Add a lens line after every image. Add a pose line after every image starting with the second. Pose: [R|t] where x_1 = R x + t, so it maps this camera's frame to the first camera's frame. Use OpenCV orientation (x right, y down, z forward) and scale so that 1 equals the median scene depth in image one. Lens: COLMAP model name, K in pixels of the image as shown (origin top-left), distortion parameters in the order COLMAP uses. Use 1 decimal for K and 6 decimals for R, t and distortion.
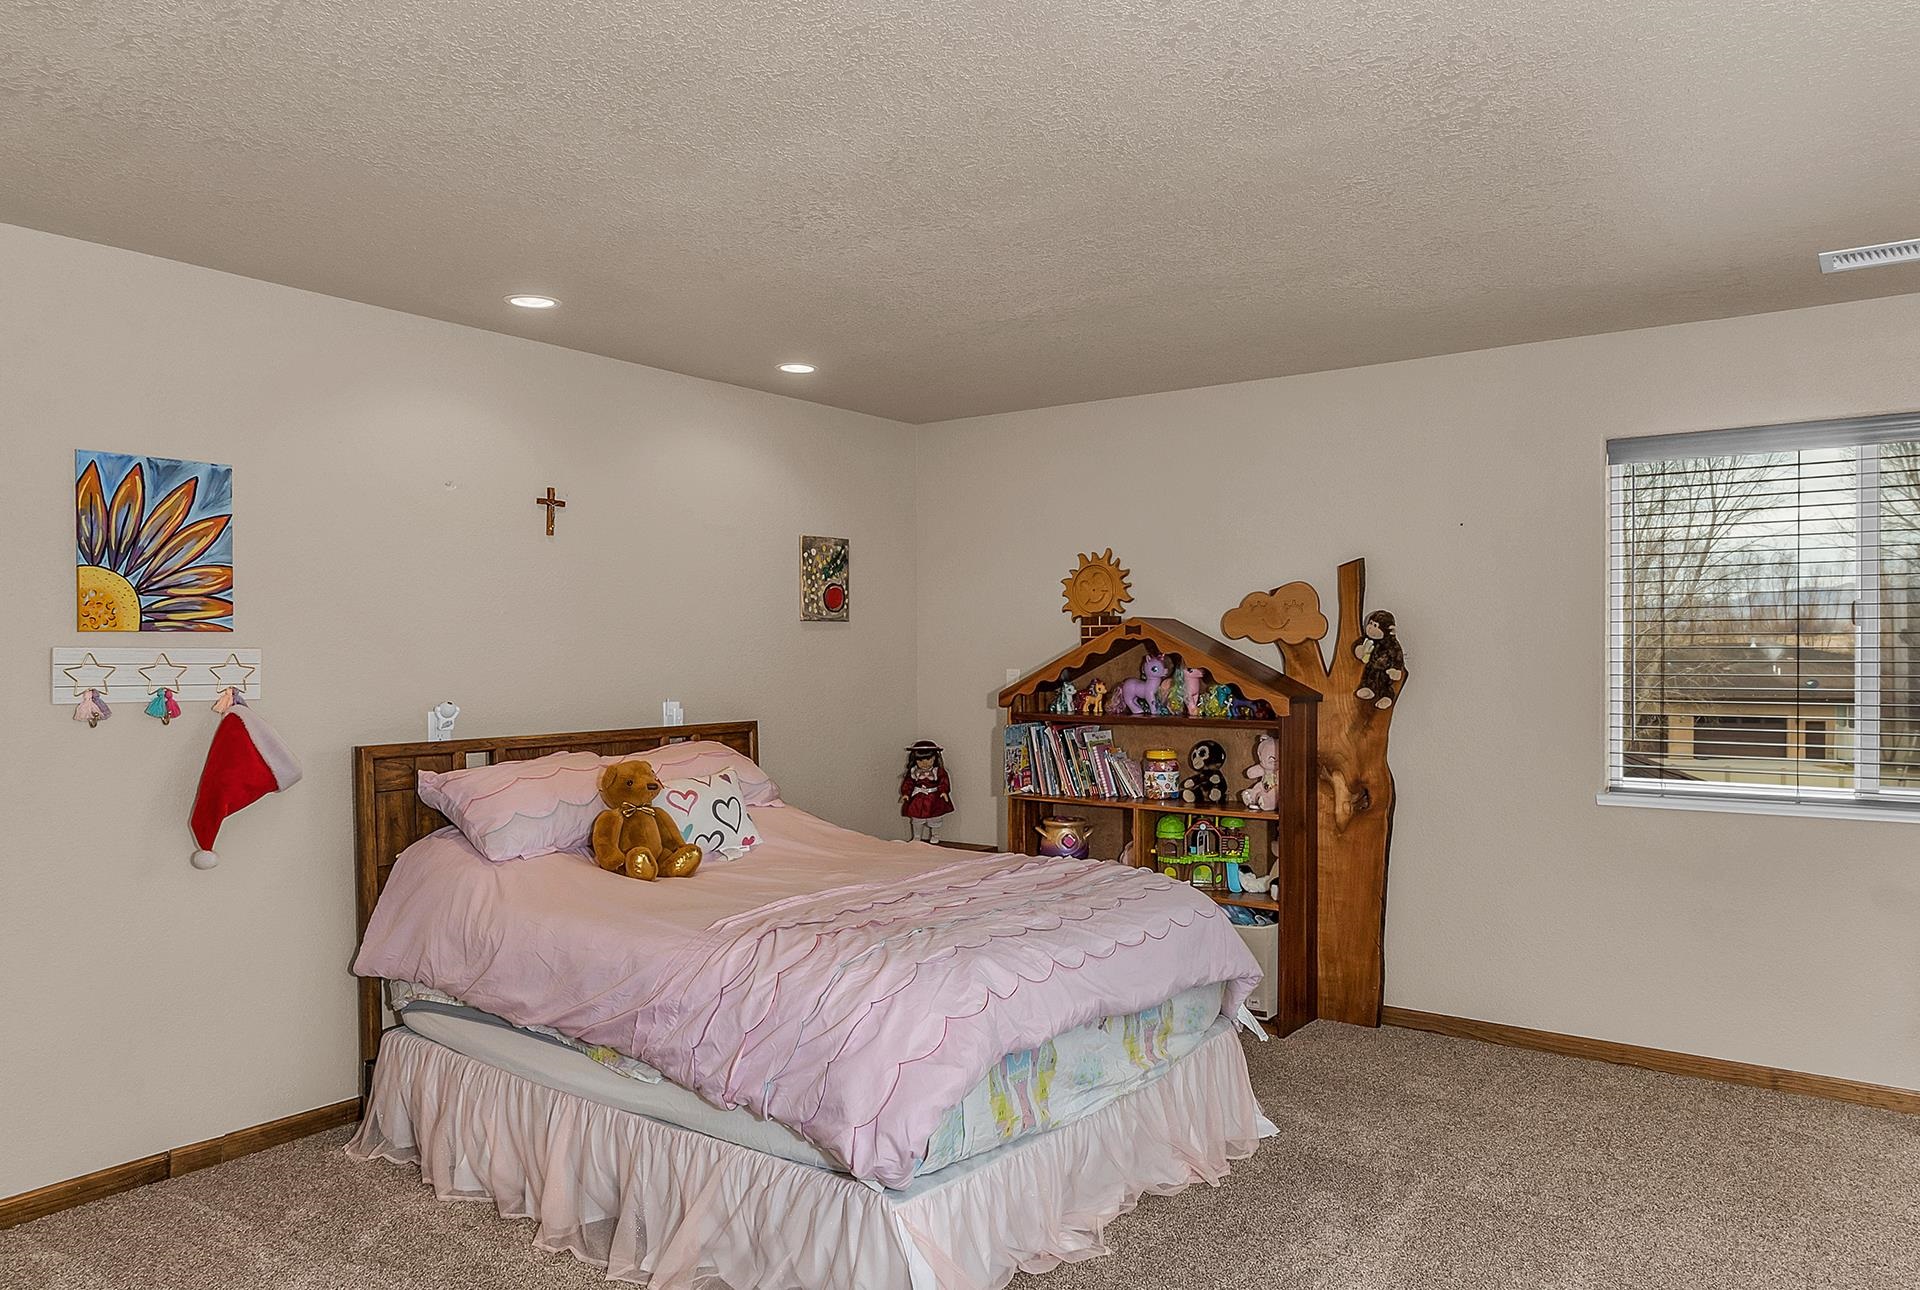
lens RADIAL K [[1336.6, 0, 960.1], [0, 1336.6, 652.7], [0, 0, 1]] dist [-0.000888, -0.000667]
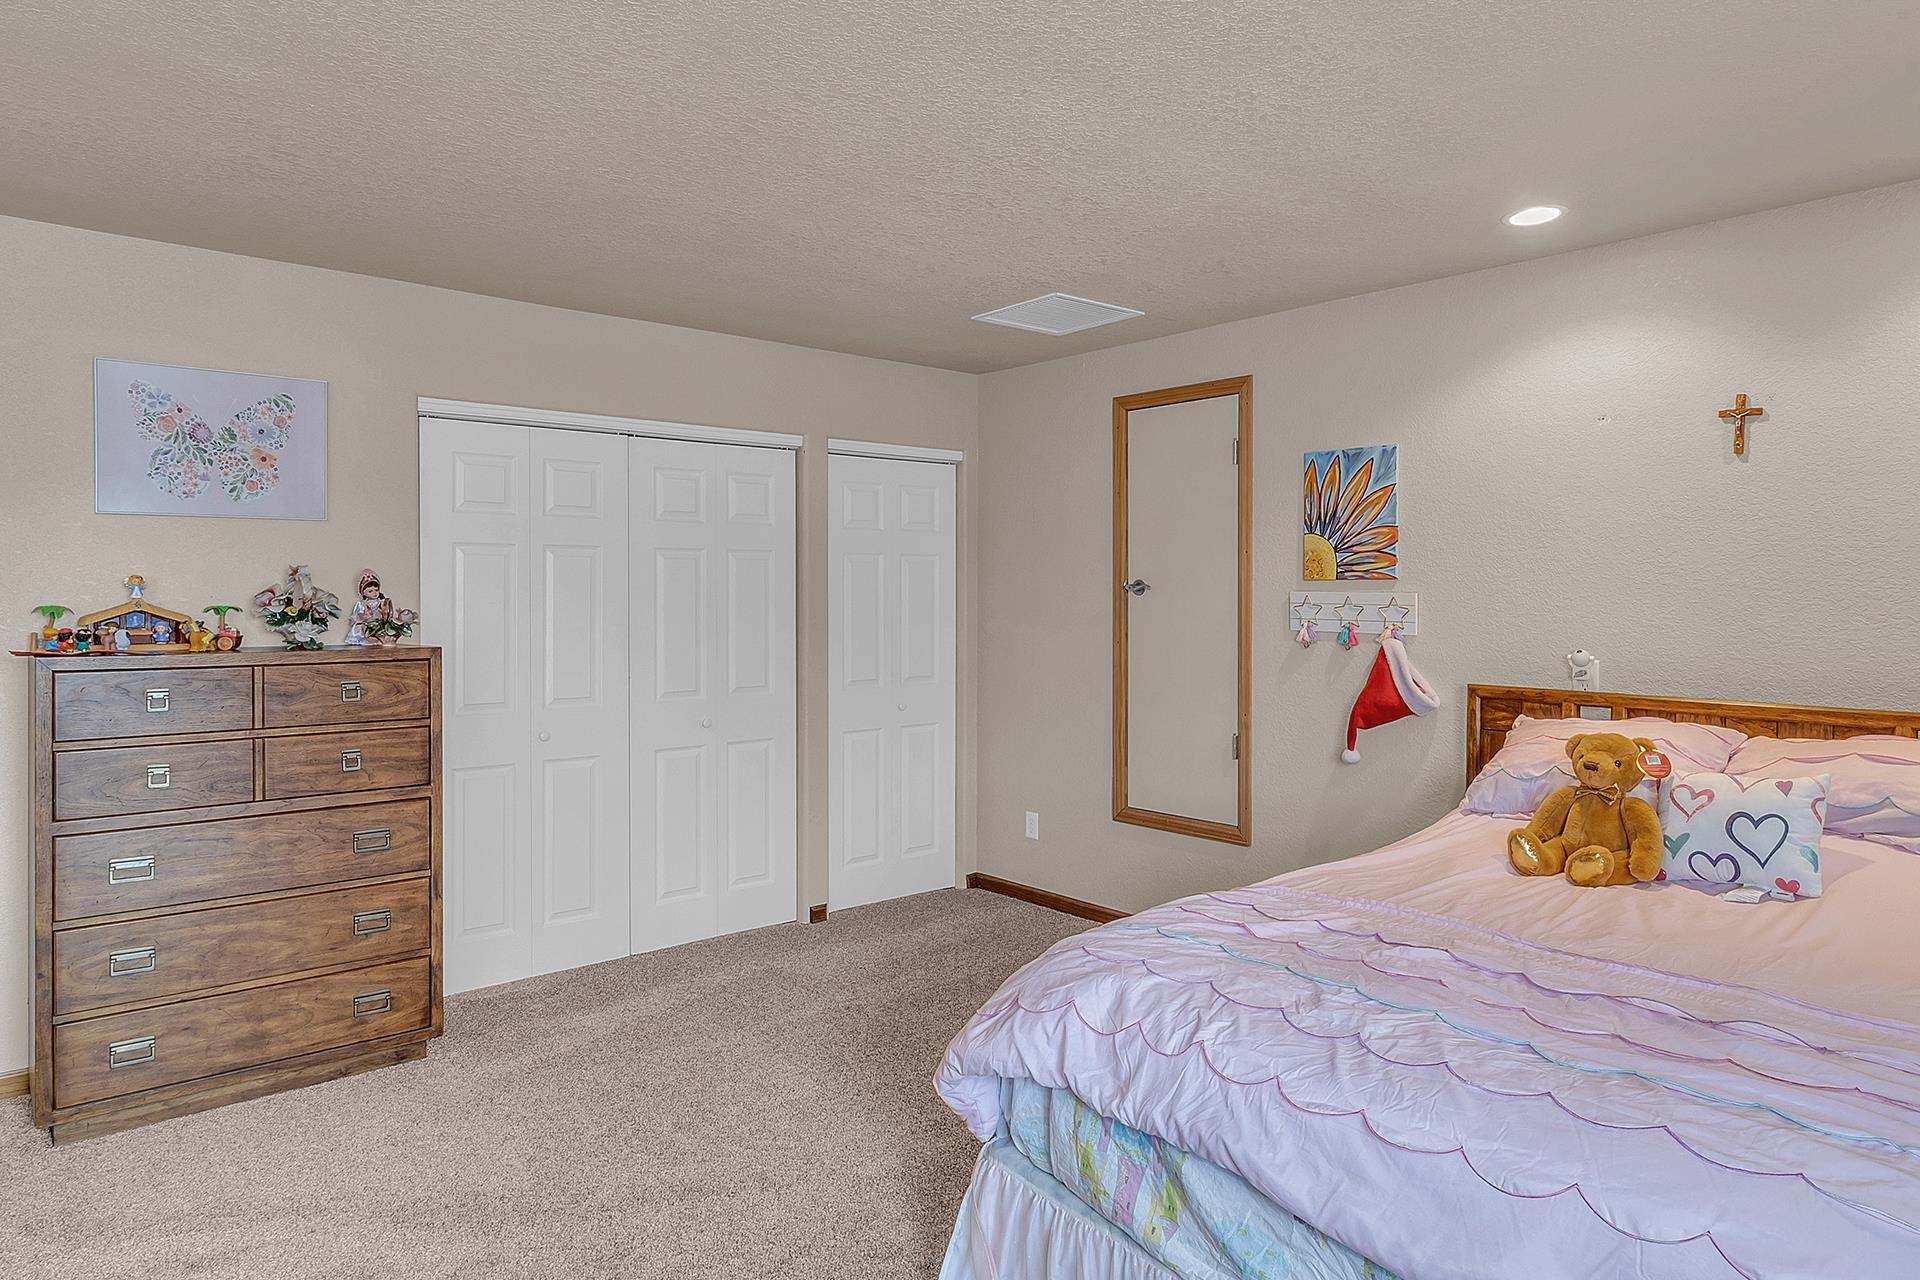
lens RADIAL K [[1157.4, 0, 963.5], [0, 1157.4, 594.0], [0, 0, 1]] dist [-0.001675, 0.000471]
pose [[-0.221955, 0.004978, -0.975044, 0.592643], [-0.004816, 0.999969, 0.006202, -0.007088], [0.975045, 0.006073, -0.221924, 0.871164]]
